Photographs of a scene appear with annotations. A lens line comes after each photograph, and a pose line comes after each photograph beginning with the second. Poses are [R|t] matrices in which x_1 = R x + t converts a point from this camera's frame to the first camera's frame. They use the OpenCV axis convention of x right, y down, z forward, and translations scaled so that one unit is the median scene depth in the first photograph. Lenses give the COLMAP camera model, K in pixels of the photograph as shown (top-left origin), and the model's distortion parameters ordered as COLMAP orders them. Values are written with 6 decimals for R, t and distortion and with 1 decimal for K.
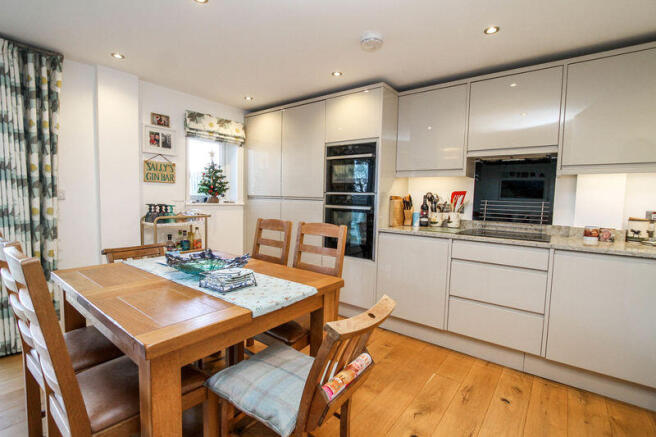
lens RADIAL K [[302.1, 0, 326.1], [0, 302.1, 218.0], [0, 0, 1]] dist [-0.005138, -0.000424]
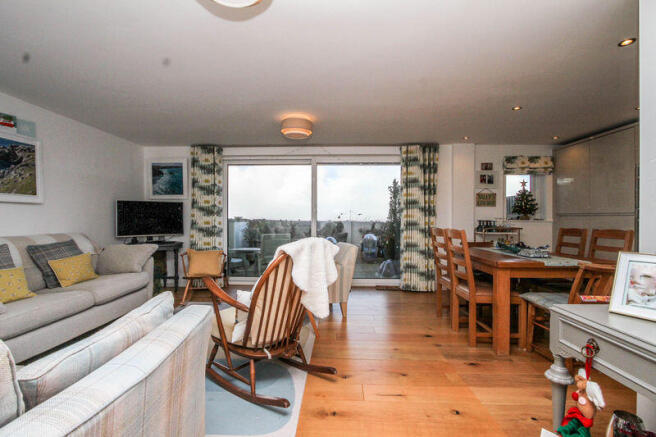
lens RADIAL K [[302.1, 0, 326.2], [0, 302.1, 217.2], [0, 0, 1]] dist [-0.005138, -0.000424]
pose [[0.590454, -0.021755, -0.806778, 0.202801], [-0.044596, 0.997230, -0.059529, 0.062896], [0.805838, 0.071128, 0.587849, -0.544241]]
